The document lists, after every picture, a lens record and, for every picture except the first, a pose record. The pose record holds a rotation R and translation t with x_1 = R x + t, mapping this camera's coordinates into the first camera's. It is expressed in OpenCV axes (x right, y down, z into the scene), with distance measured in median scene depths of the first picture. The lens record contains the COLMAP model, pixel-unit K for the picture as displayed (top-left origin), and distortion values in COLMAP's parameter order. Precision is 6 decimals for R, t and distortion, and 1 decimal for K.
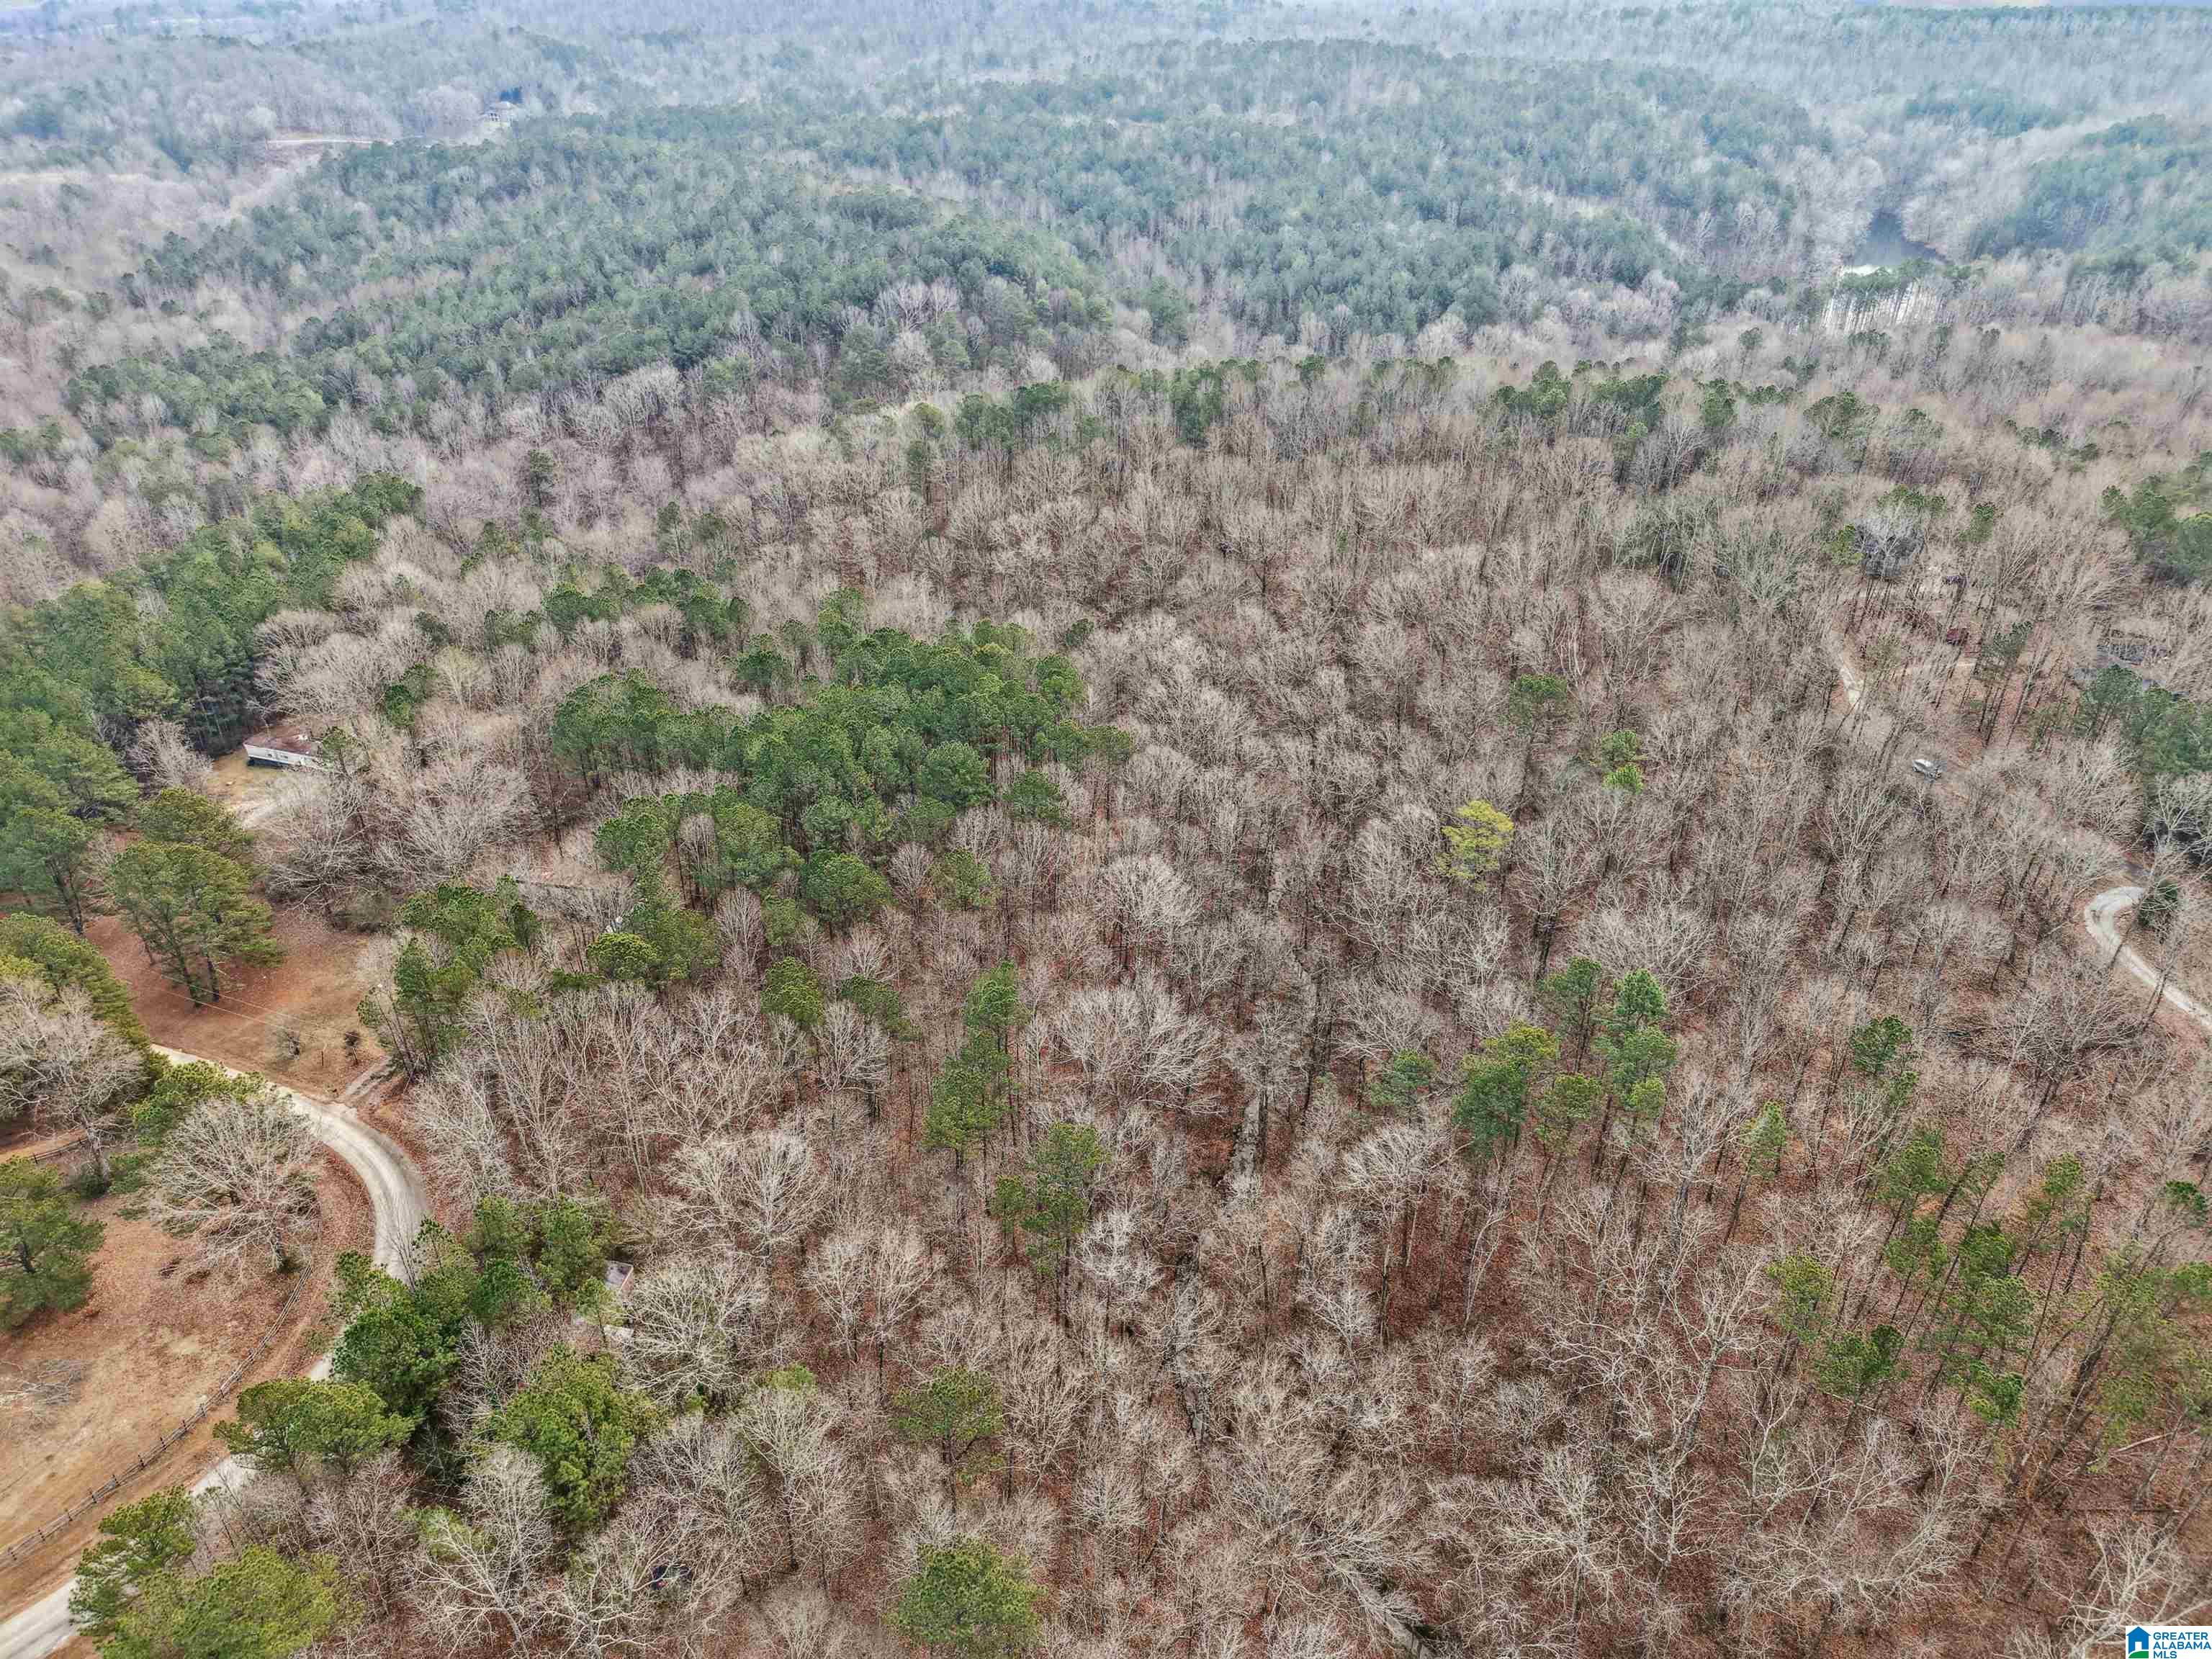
lens RADIAL K [[1575.6, 0, 1106.0], [0, 1575.6, 829.5], [0, 0, 1]] dist [-0.002924, 0.001006]
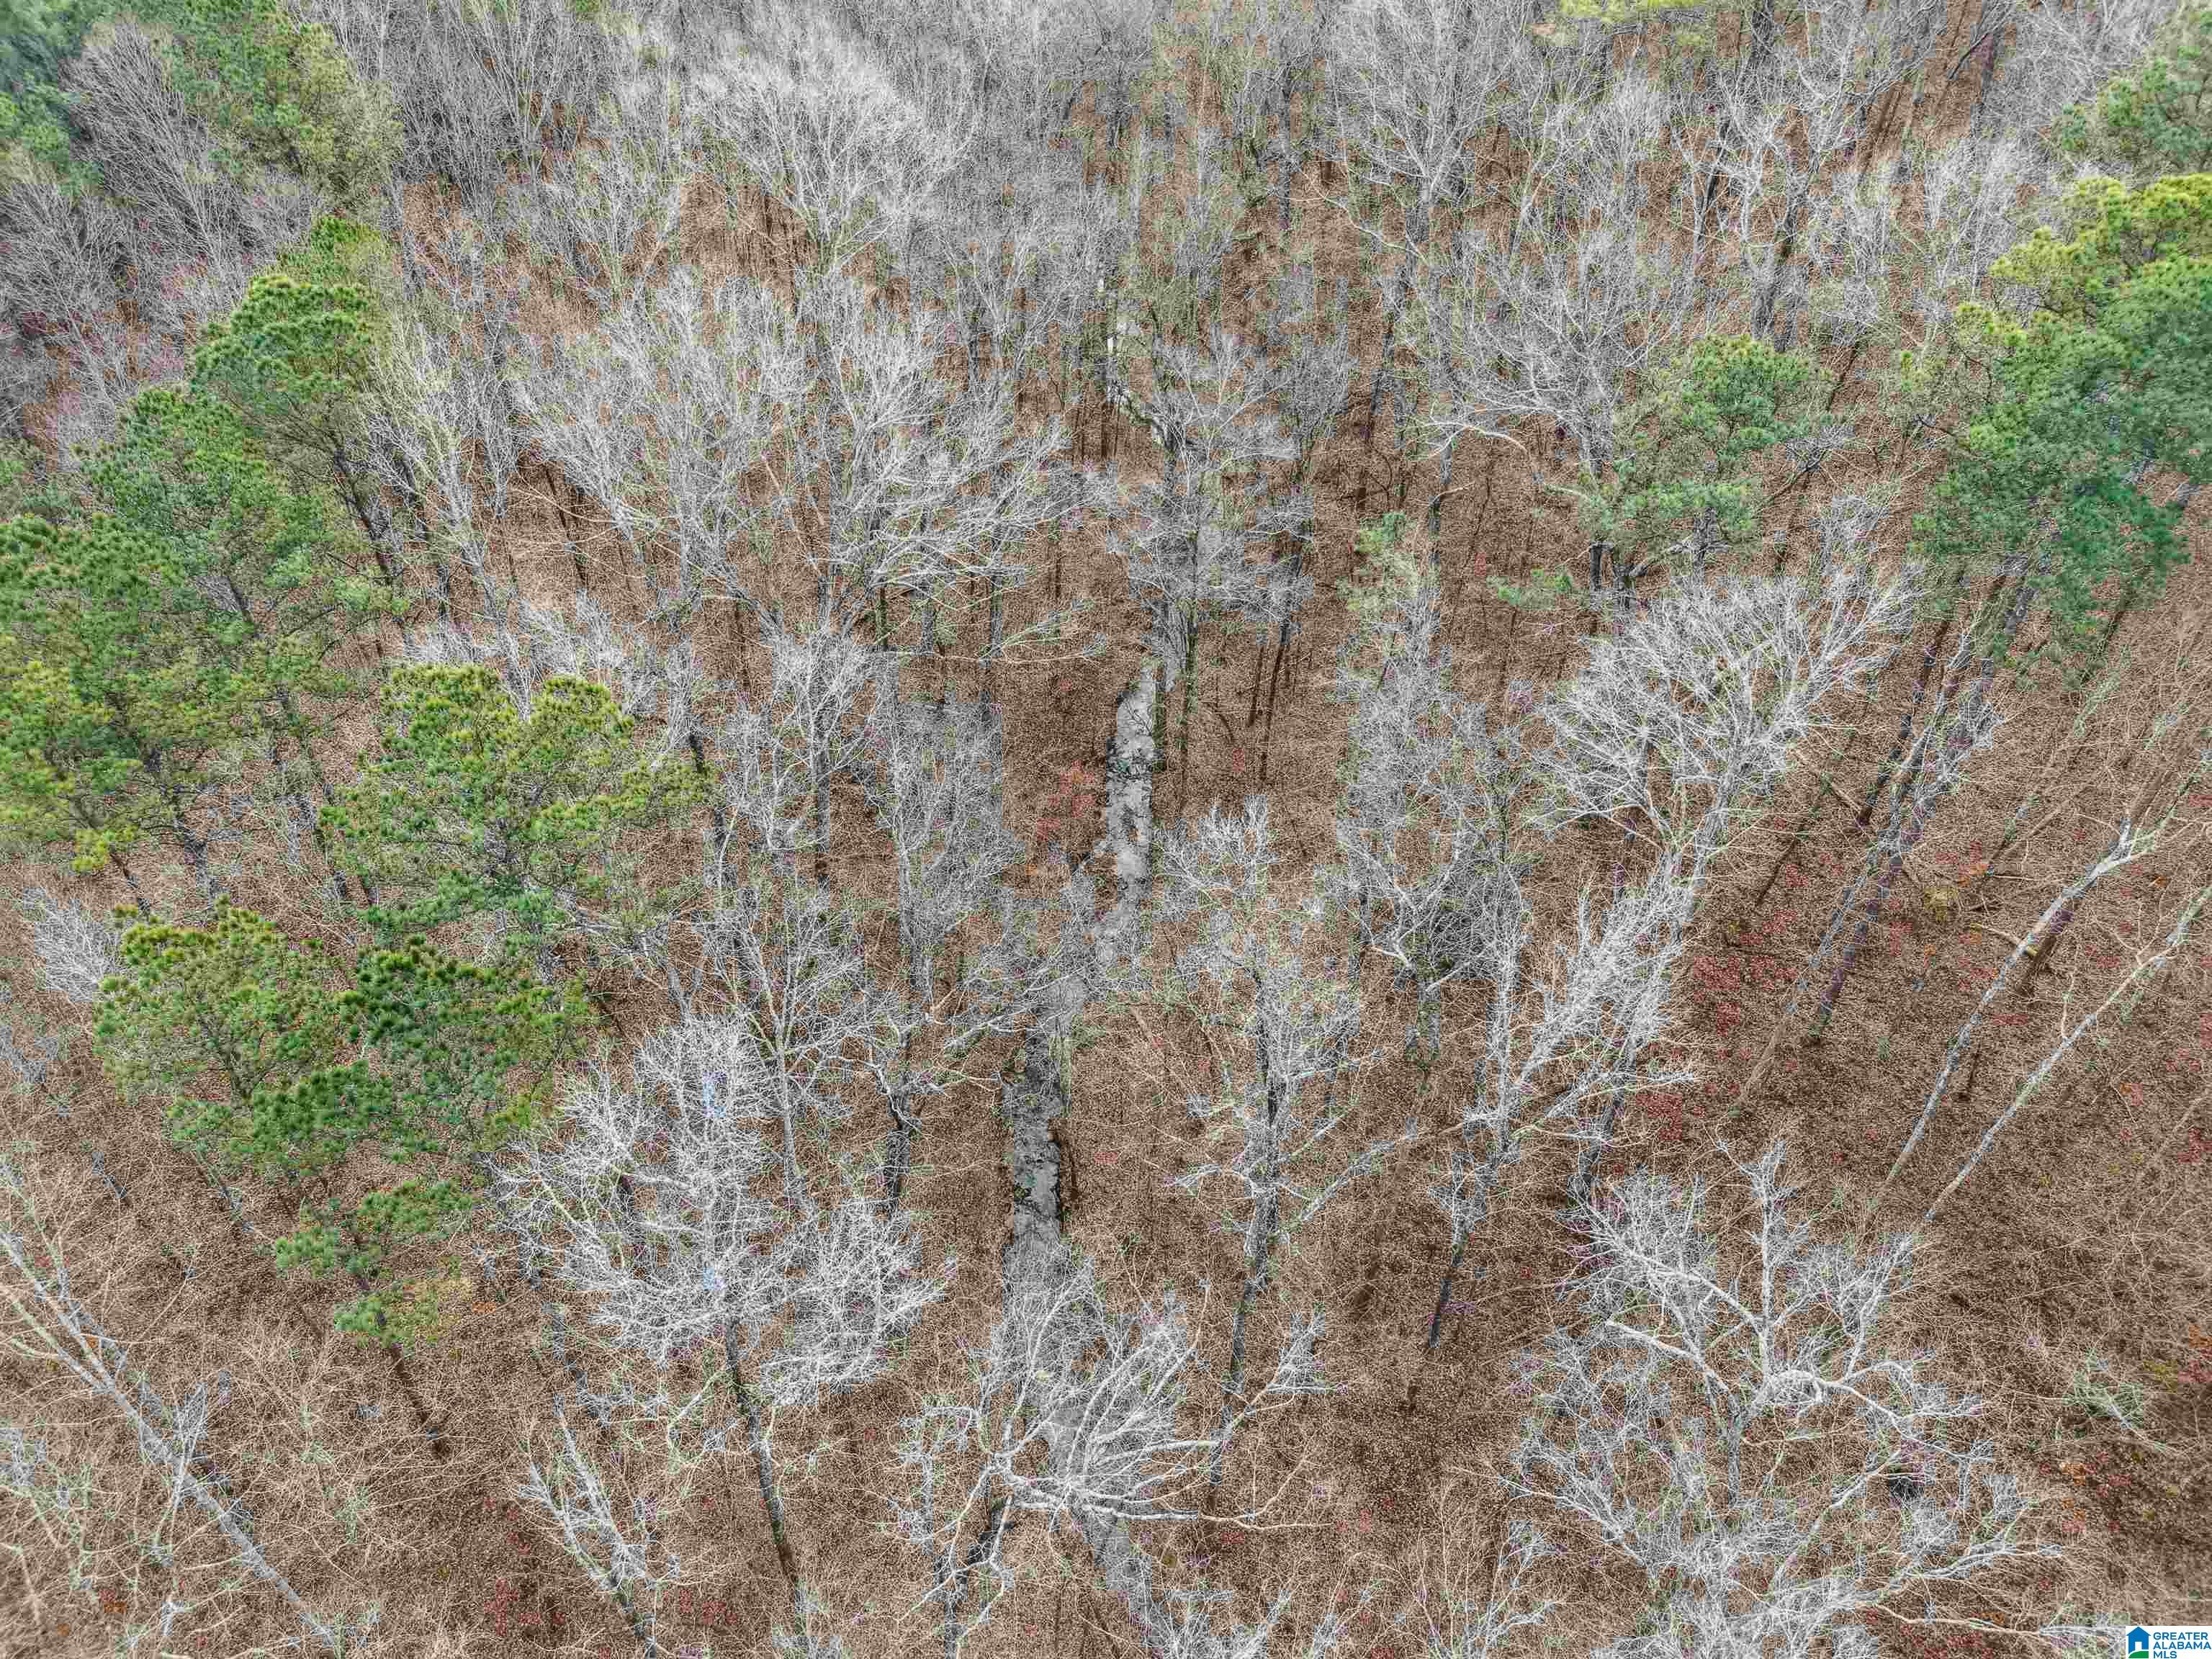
lens RADIAL K [[1547.9, 0, 1082.2], [0, 1547.9, 822.8], [0, 0, 1]] dist [0.002252, -0.001733]
pose [[0.989214, -0.101971, 0.105155, 0.033779], [0.082530, 0.981100, 0.175019, 0.158491], [-0.121014, -0.164453, 0.978933, 0.675778]]
